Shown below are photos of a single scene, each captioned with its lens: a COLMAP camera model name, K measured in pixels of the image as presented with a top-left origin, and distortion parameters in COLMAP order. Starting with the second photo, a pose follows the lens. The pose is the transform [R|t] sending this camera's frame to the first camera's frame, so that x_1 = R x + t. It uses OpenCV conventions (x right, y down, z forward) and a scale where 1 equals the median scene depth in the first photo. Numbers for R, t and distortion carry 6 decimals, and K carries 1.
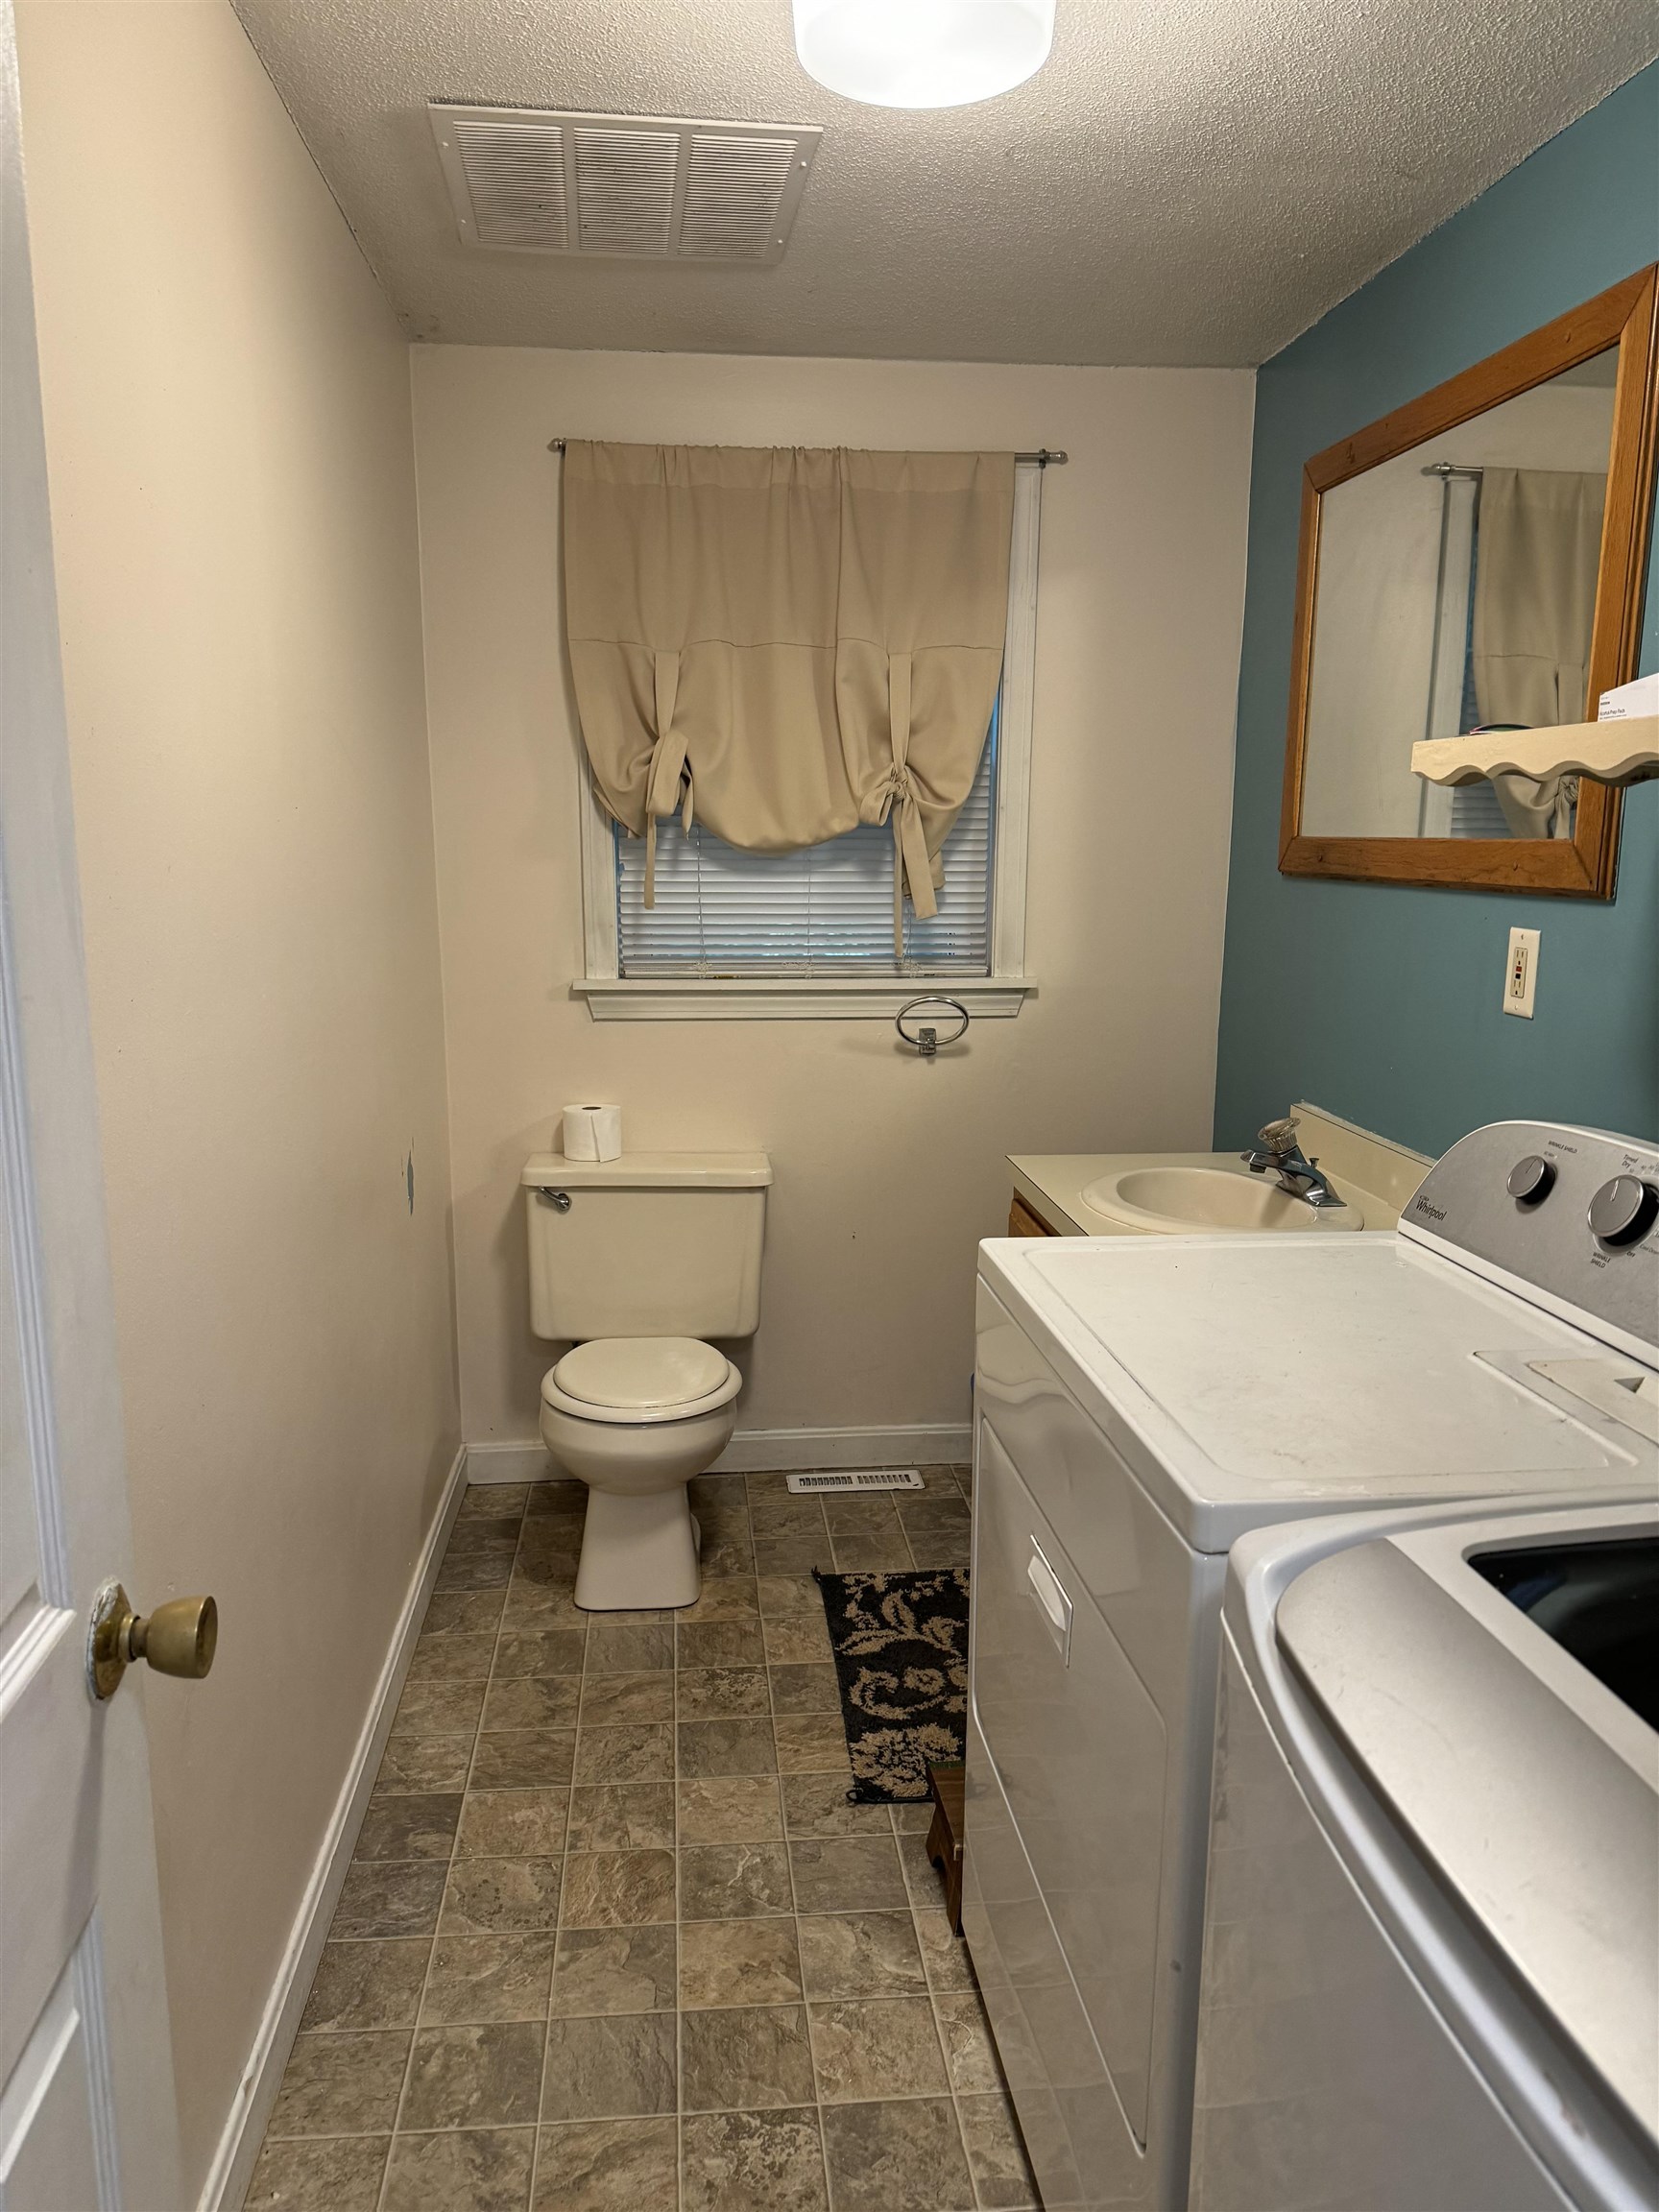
lens RADIAL K [[1531.2, 0, 811.0], [0, 1531.2, 1099.0], [0, 0, 1]] dist [0.117411, -0.187140]
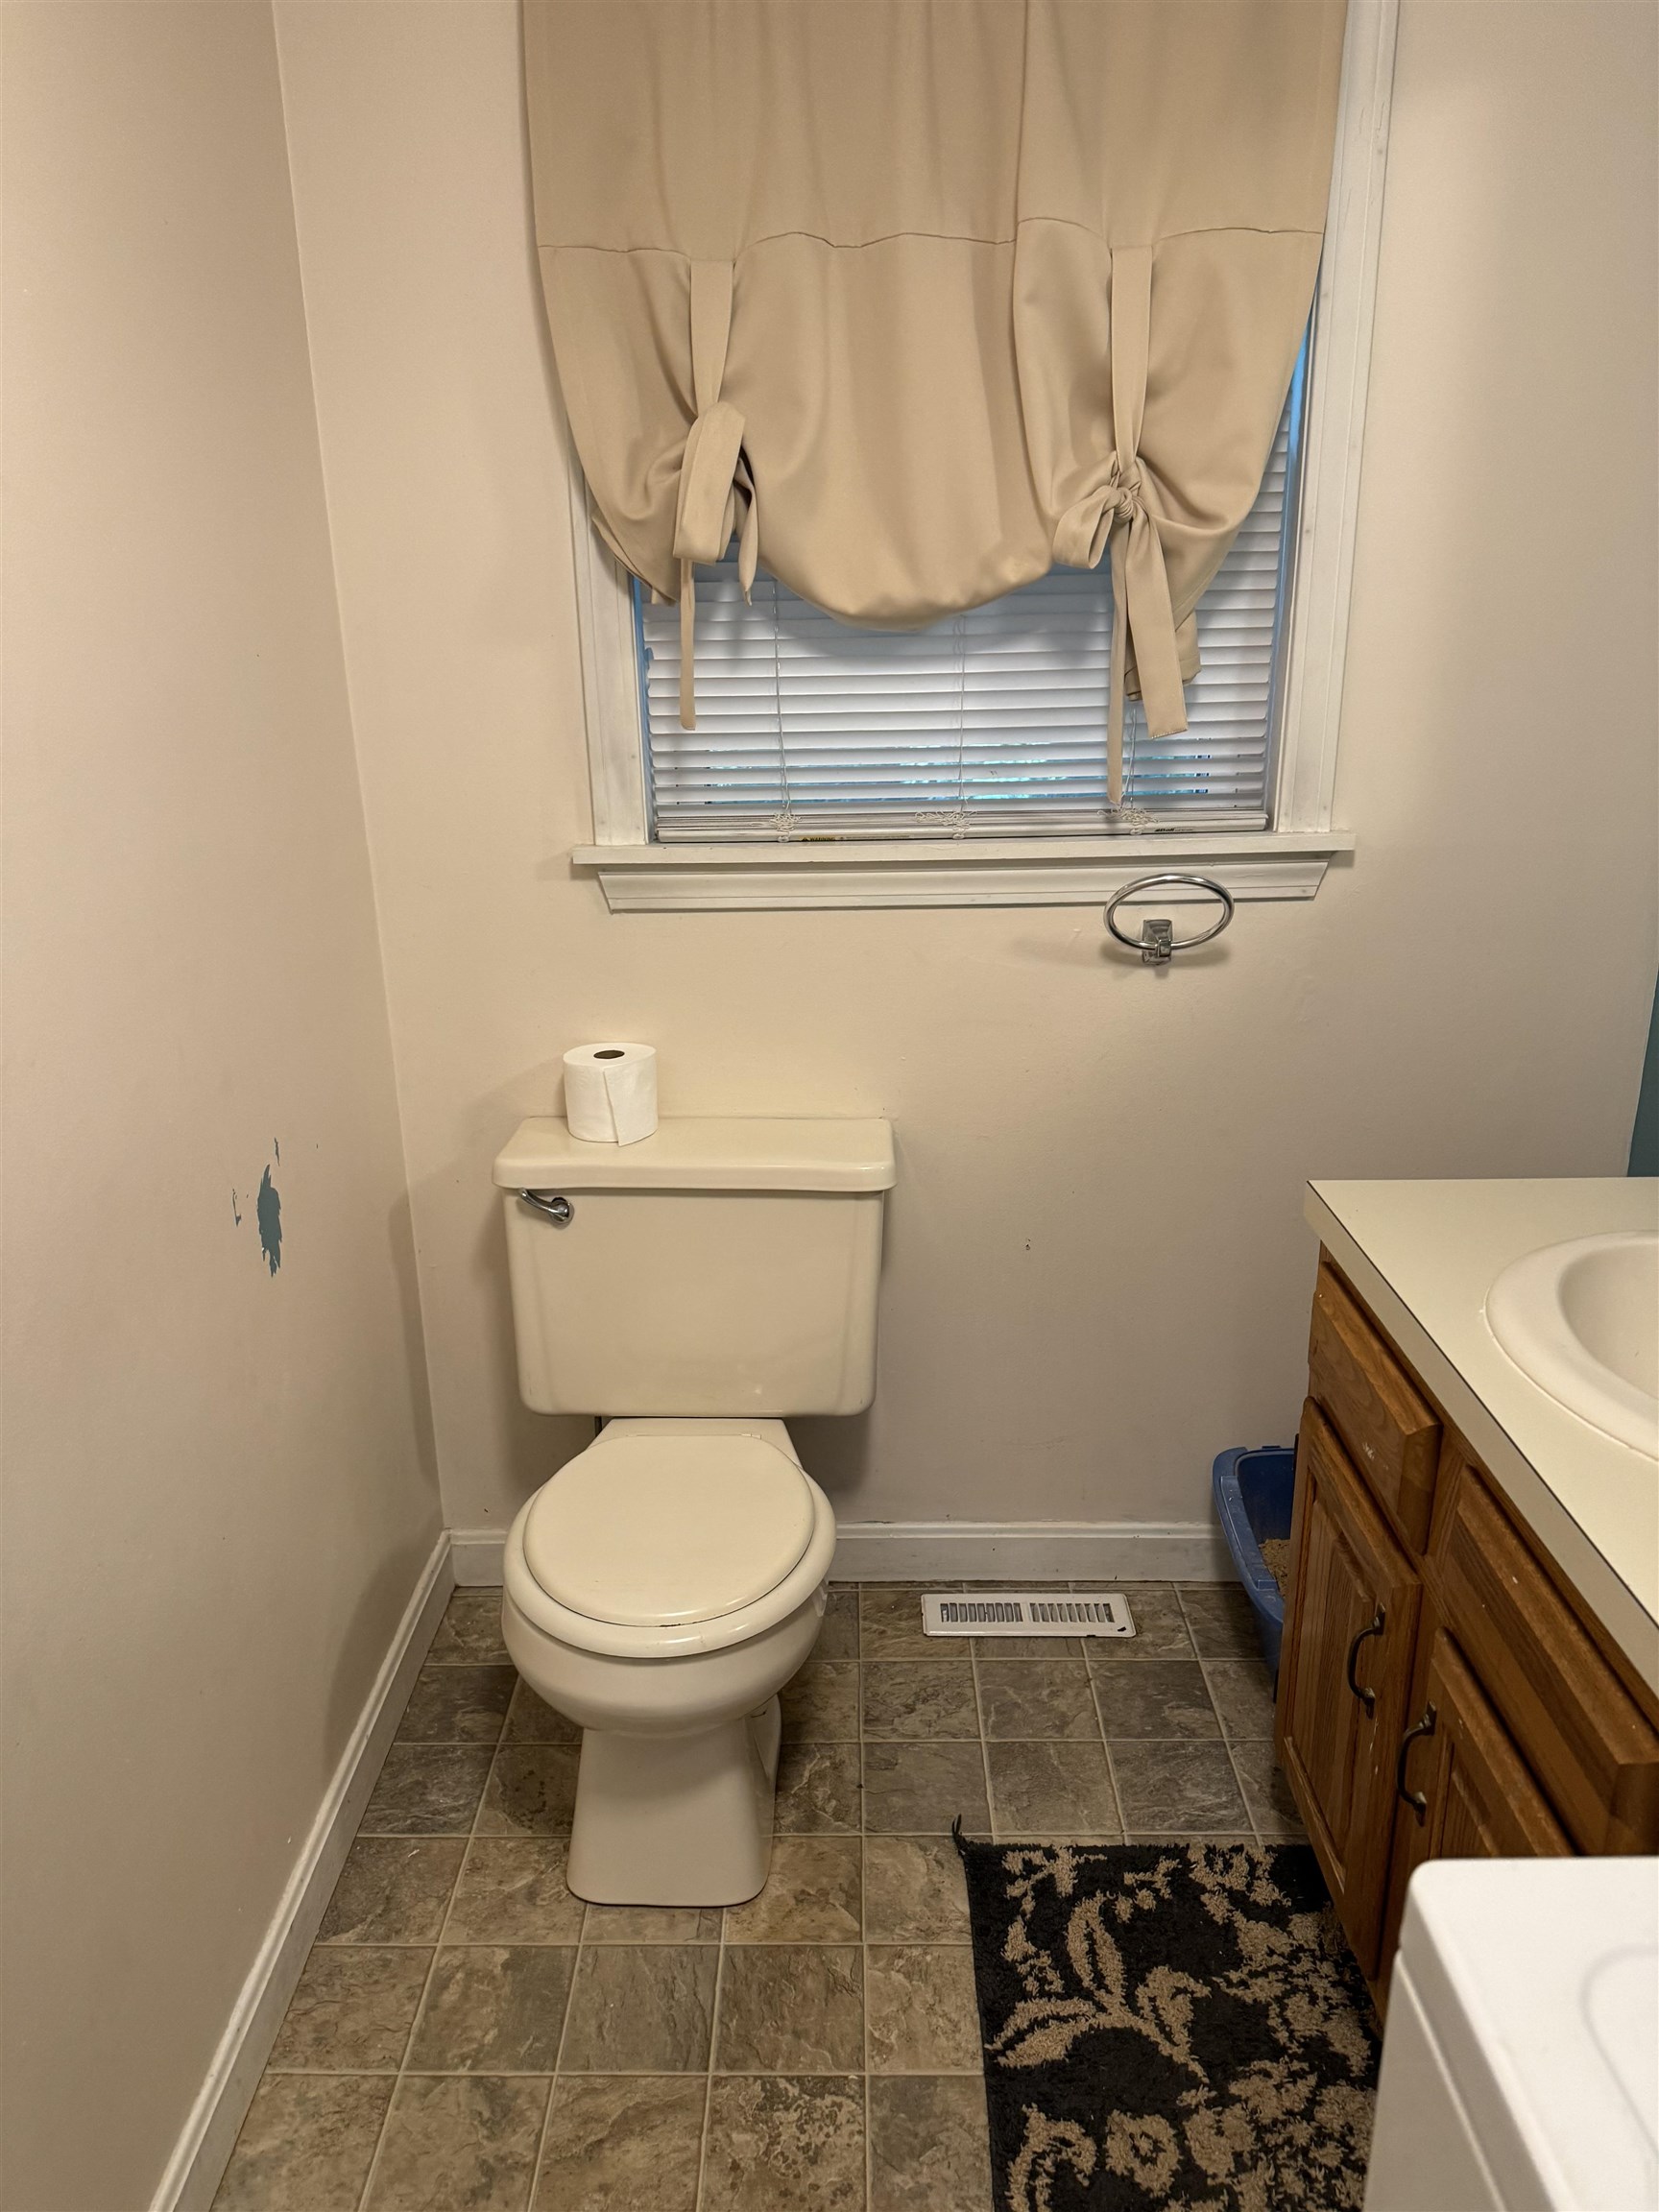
lens RADIAL K [[1531.2, 0, 811.0], [0, 1531.2, 1099.0], [0, 0, 1]] dist [0.117411, -0.187140]
pose [[0.993428, 0.012432, -0.113782, 0.010744], [0.004147, 0.989522, 0.144324, -0.067406], [0.114384, -0.143848, 0.982967, 0.397495]]
